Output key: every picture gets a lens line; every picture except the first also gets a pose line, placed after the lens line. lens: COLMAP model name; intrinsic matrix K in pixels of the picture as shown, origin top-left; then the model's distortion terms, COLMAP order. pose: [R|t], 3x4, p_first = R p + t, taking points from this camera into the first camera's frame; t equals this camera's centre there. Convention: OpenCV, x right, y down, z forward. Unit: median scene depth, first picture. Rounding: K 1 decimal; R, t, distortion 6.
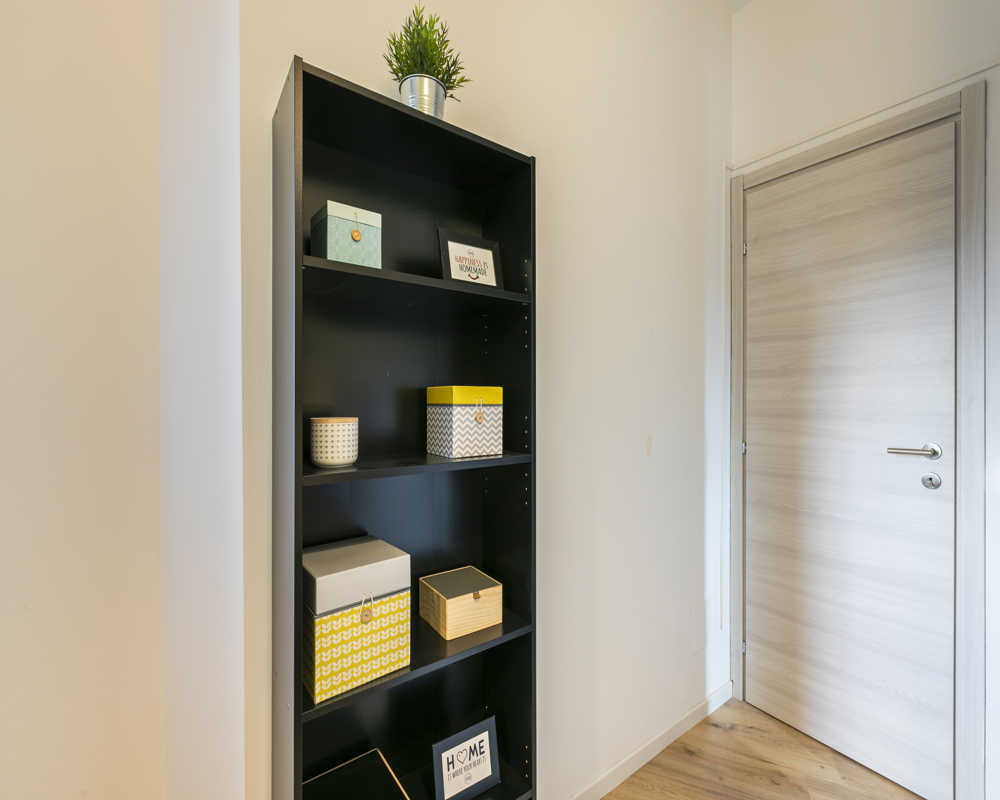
lens RADIAL K [[443.3, 0, 500.0], [0, 443.3, 400.0], [0, 0, 1]] dist [-0.002198, -0.000257]
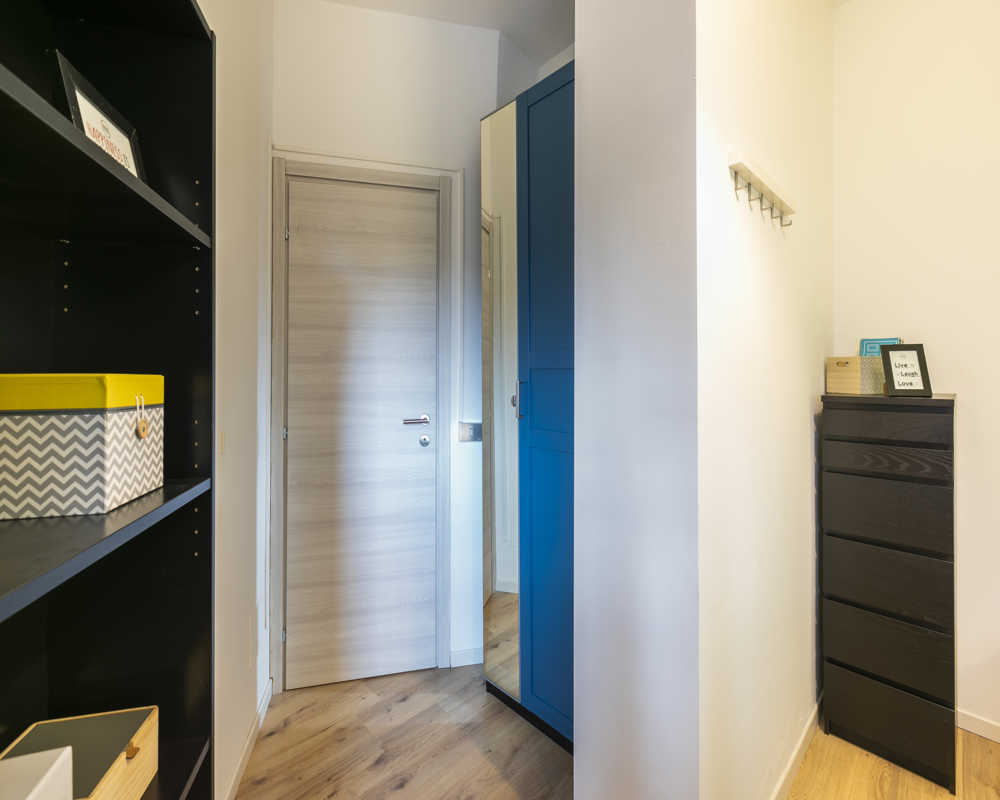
lens RADIAL K [[450.3, 0, 496.8], [0, 450.3, 374.2], [0, 0, 1]] dist [0.000165, -0.000022]
pose [[0.372407, 0.004760, 0.928057, -0.392052], [0.009224, 0.999918, -0.008830, -0.020680], [-0.928024, 0.011848, 0.372333, 0.343052]]
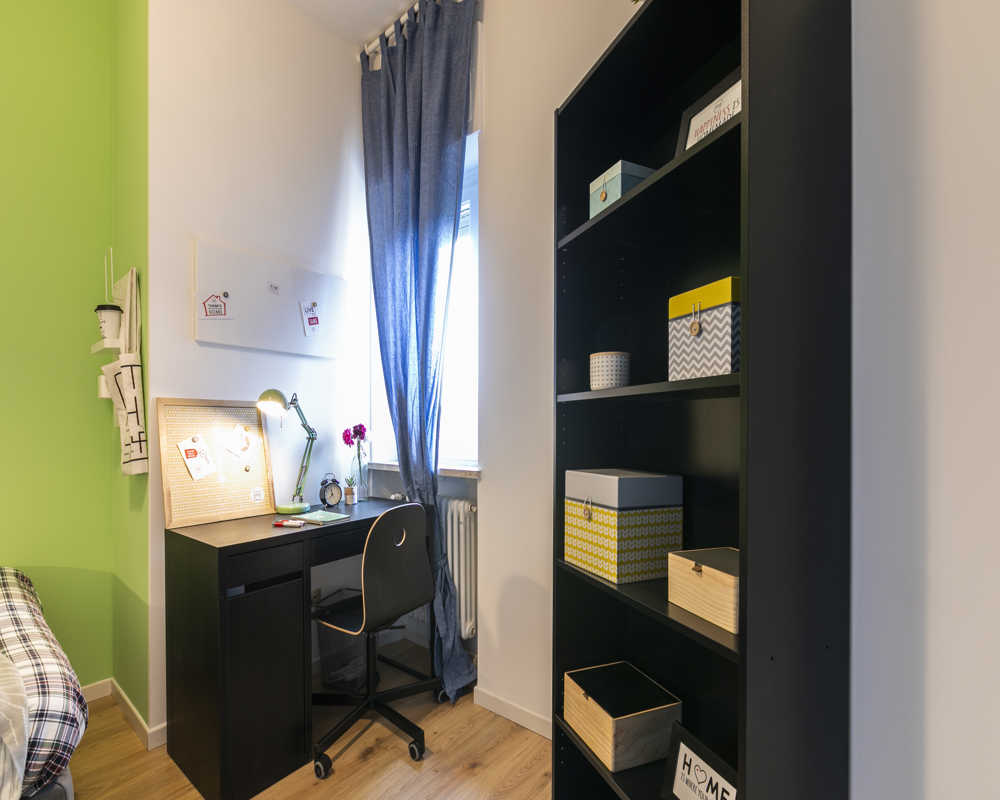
lens RADIAL K [[462.9, 0, 461.1], [0, 462.9, 430.5], [0, 0, 1]] dist [0.001196, -0.000144]
pose [[-0.297430, 0.004237, -0.954734, 0.776516], [-0.002708, 0.999982, 0.005282, 0.197235], [0.954740, 0.004157, -0.297413, 0.812290]]
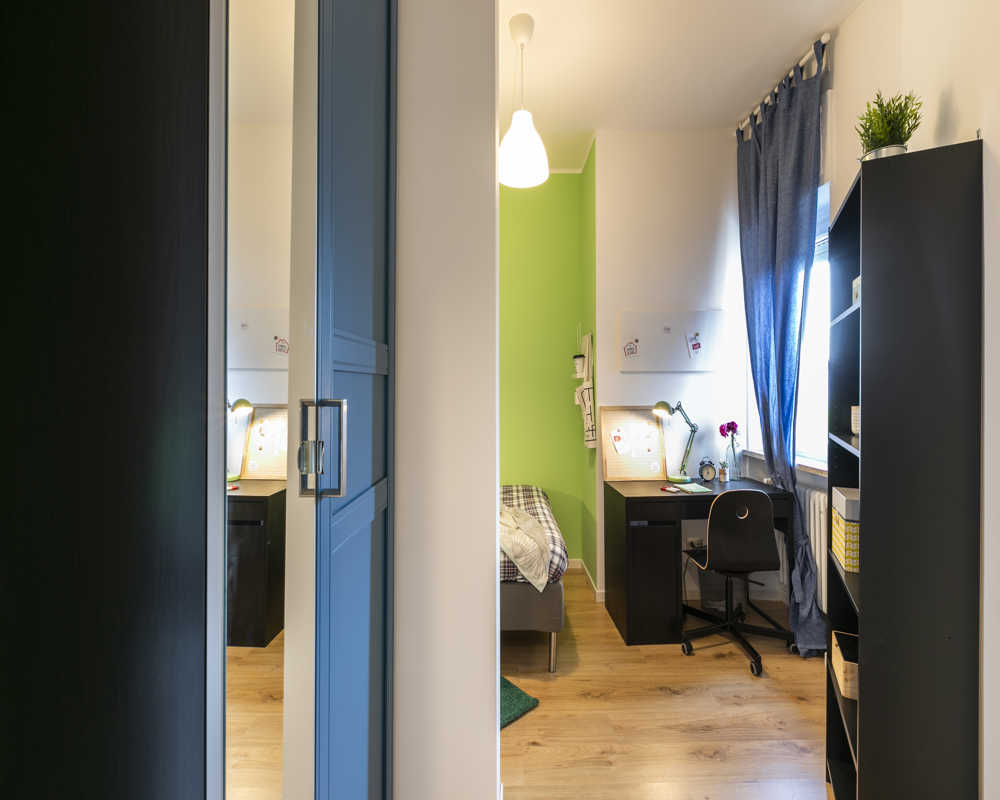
lens RADIAL K [[450.9, 0, 504.0], [0, 450.9, 385.7], [0, 0, 1]] dist [-0.000046, 0.000135]
pose [[-0.906749, 0.004323, -0.421649, 1.266265], [0.003703, 0.999991, 0.002290, -0.039068], [0.421655, 0.000515, -0.906756, 1.597969]]
